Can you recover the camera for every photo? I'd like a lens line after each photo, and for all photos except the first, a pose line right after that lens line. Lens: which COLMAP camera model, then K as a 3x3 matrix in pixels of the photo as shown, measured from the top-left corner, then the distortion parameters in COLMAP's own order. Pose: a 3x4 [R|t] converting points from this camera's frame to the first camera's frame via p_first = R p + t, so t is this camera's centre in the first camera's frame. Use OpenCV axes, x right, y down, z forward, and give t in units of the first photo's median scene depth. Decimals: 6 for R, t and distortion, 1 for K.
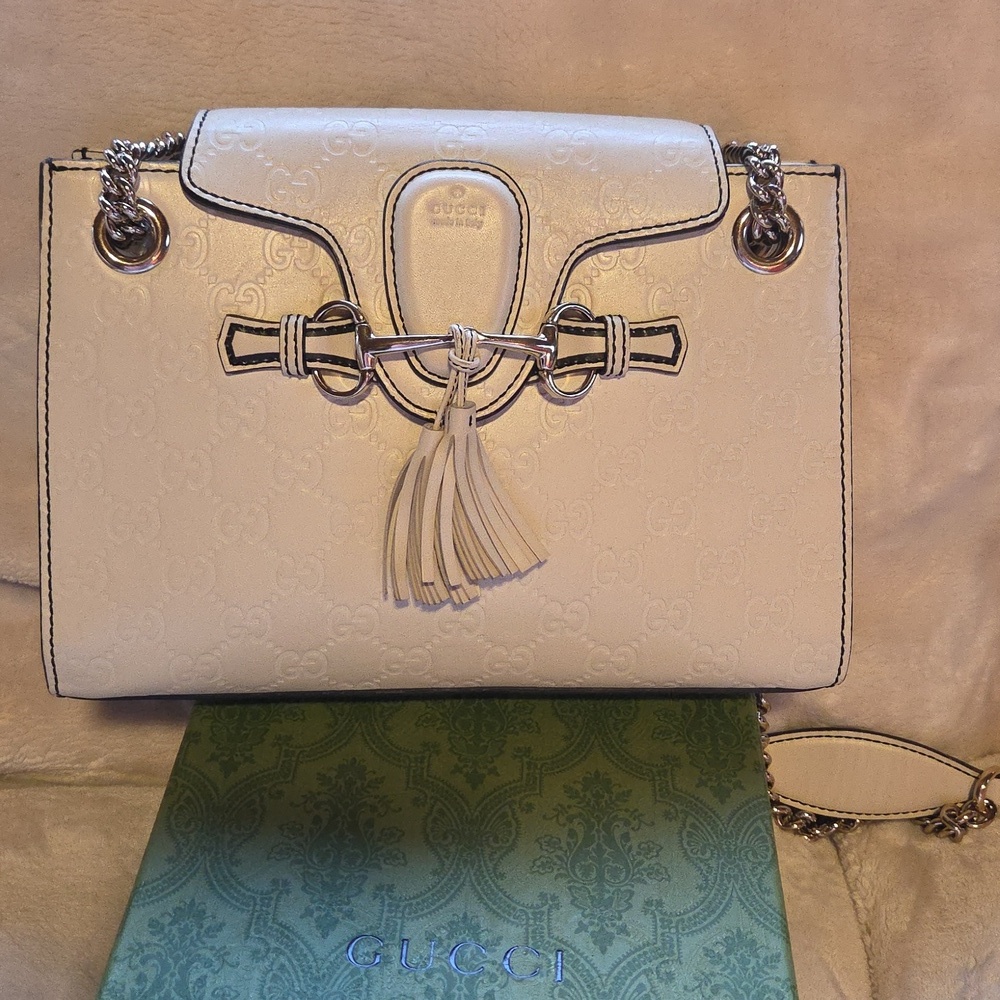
lens RADIAL K [[1637.4, 0, 480.6], [0, 1637.4, 514.8], [0, 0, 1]] dist [0.061771, 0.000000]
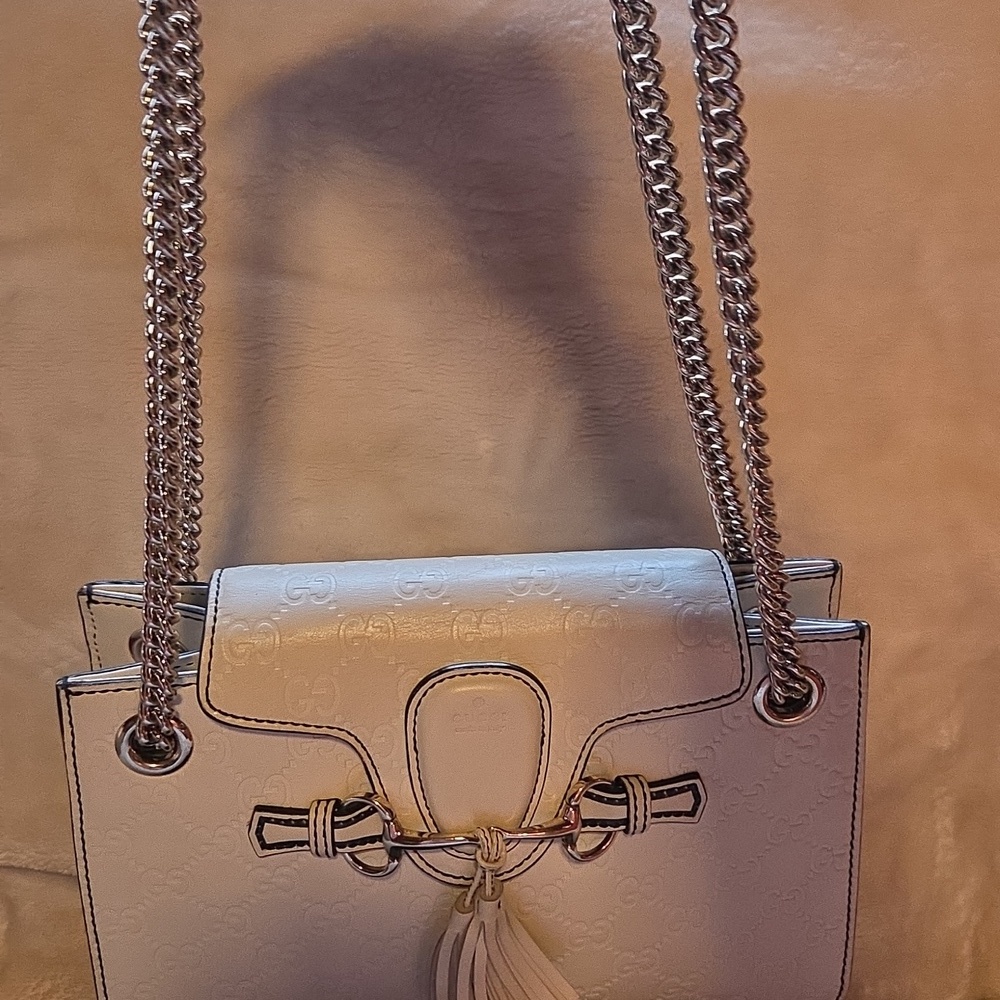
lens RADIAL K [[1637.4, 0, 494.4], [0, 1637.4, 498.9], [0, 0, 1]] dist [0.061771, 0.000000]
pose [[0.999570, -0.028974, 0.004412, -0.005460], [0.025487, 0.933680, 0.357200, -0.658760], [-0.014469, -0.356935, 0.934017, 0.114833]]
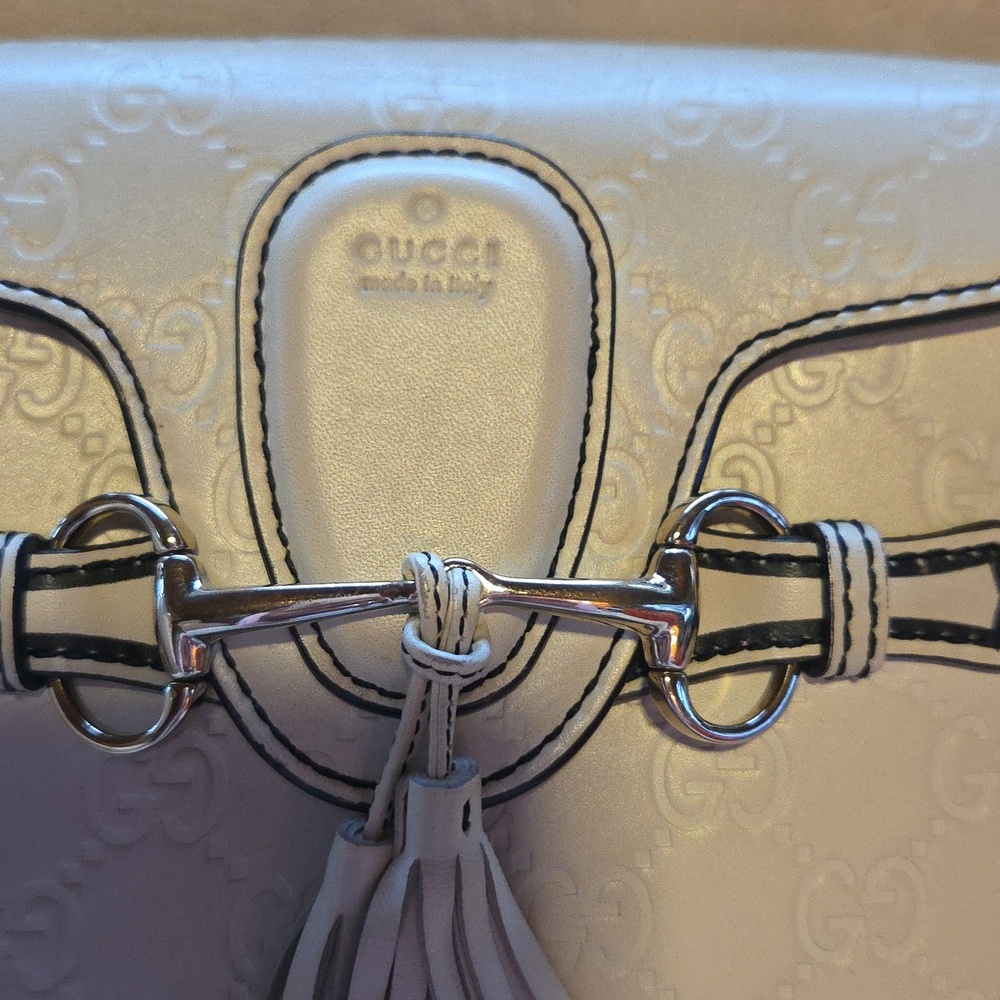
lens RADIAL K [[1637.4, 0, 489.2], [0, 1637.4, 497.9], [0, 0, 1]] dist [0.061771, 0.000000]
pose [[0.999374, -0.015417, -0.031848, 0.011620], [0.011162, 0.991493, -0.129682, -0.078952], [0.033576, 0.129245, 0.991044, 0.622497]]
